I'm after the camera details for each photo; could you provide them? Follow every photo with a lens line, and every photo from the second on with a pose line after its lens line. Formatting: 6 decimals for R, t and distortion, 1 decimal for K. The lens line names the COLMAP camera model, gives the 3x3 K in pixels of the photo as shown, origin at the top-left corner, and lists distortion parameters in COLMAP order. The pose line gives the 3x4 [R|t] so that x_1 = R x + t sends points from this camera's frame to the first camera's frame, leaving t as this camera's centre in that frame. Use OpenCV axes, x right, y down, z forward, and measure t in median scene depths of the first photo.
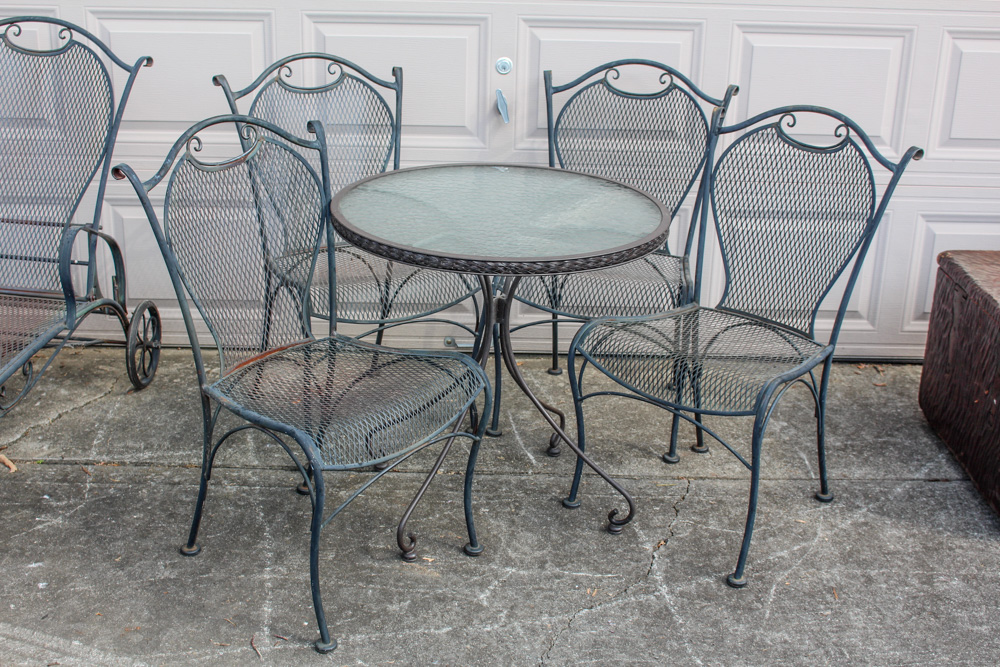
lens RADIAL K [[1326.7, 0, 491.9], [0, 1326.7, 340.2], [0, 0, 1]] dist [-0.062283, 0.000000]
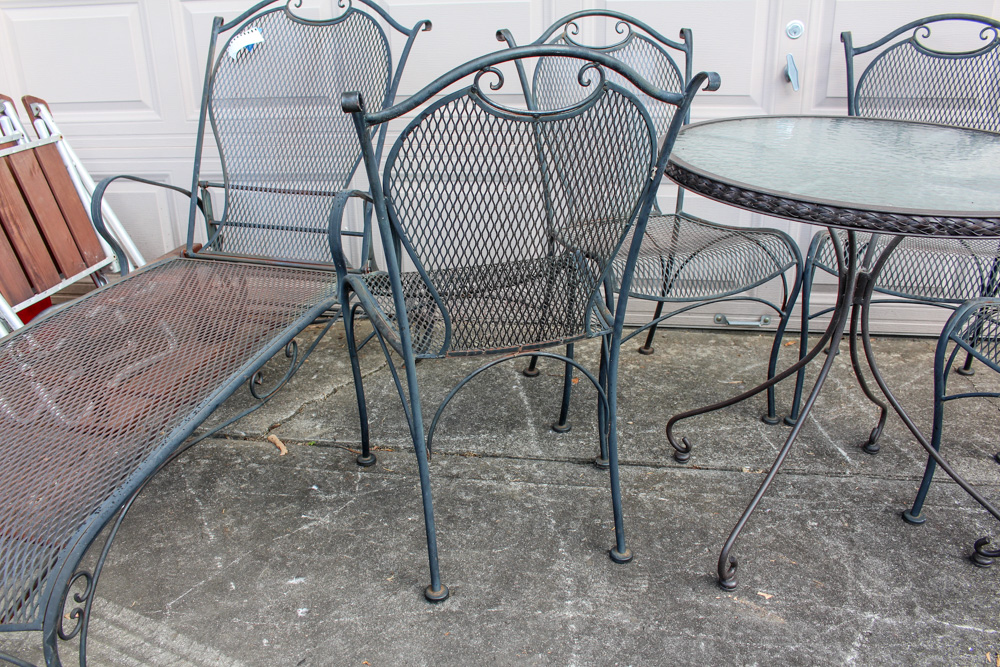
lens RADIAL K [[855.5, 0, 482.5], [0, 855.5, 328.9], [0, 0, 1]] dist [-0.151379, 0.126717]
pose [[0.984824, 0.017352, -0.172688, -0.126353], [-0.012627, 0.999516, 0.028426, -0.009219], [0.173098, -0.025814, 0.984566, 0.451197]]
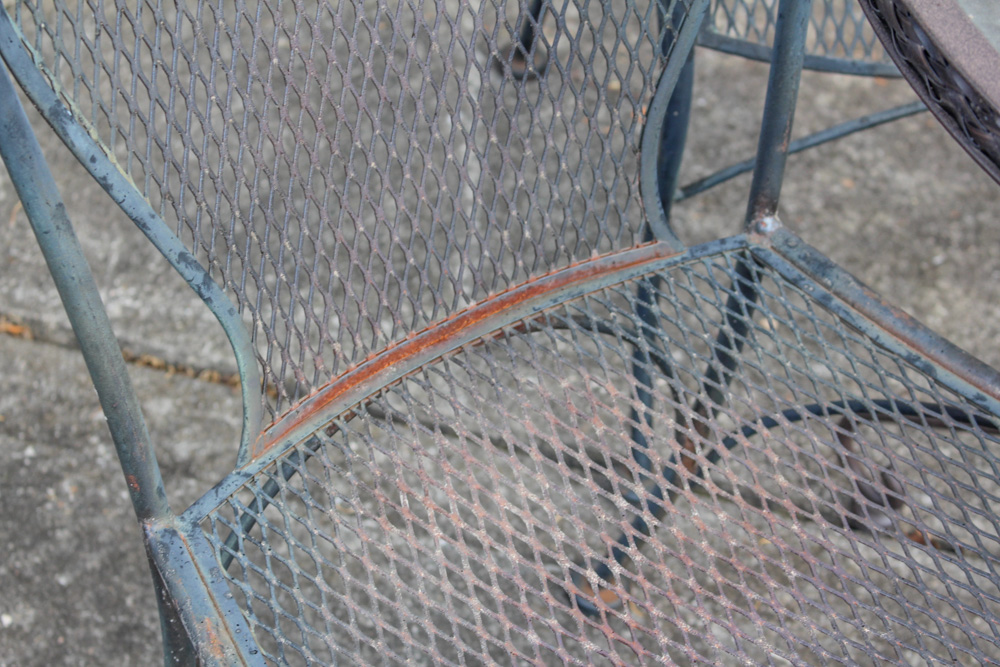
lens RADIAL K [[2405.7, 0, 496.7], [0, 2405.7, 334.3], [0, 0, 1]] dist [0.011312, 0.000000]
pose [[0.958615, 0.207150, -0.195311, -0.073717], [-0.112974, 0.906456, 0.406909, -0.152841], [0.261332, -0.368004, 0.892344, 0.568505]]
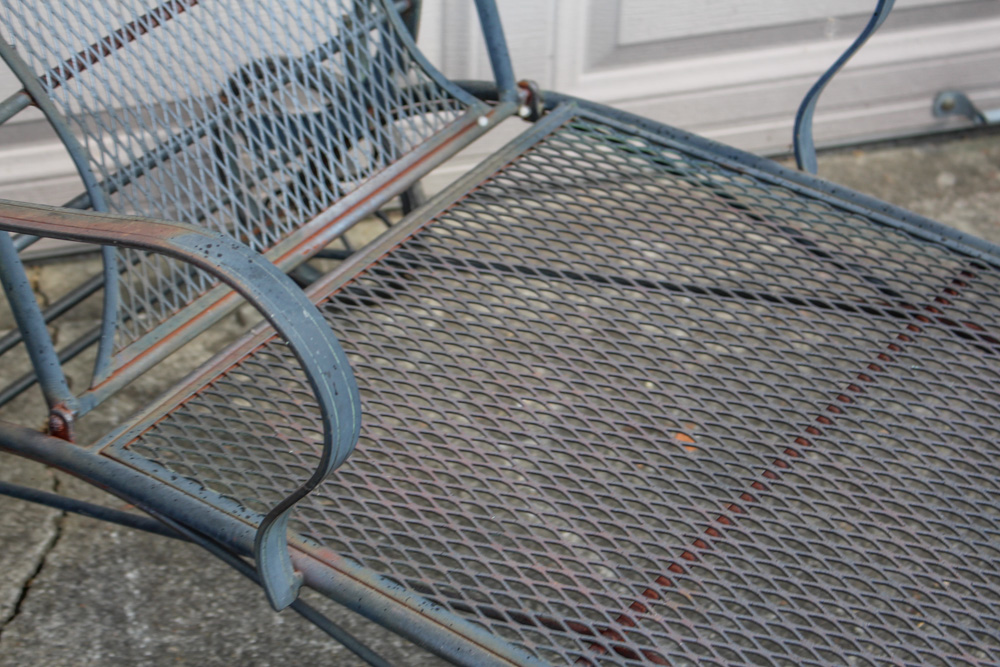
lens RADIAL K [[2311.8, 0, 497.8], [0, 2311.8, 331.7], [0, 0, 1]] dist [0.040402, 0.000000]
pose [[0.966806, -0.160079, 0.199151, -0.349038], [0.090413, 0.943321, 0.319328, -0.184684], [-0.238981, -0.290722, 0.926482, 0.607124]]
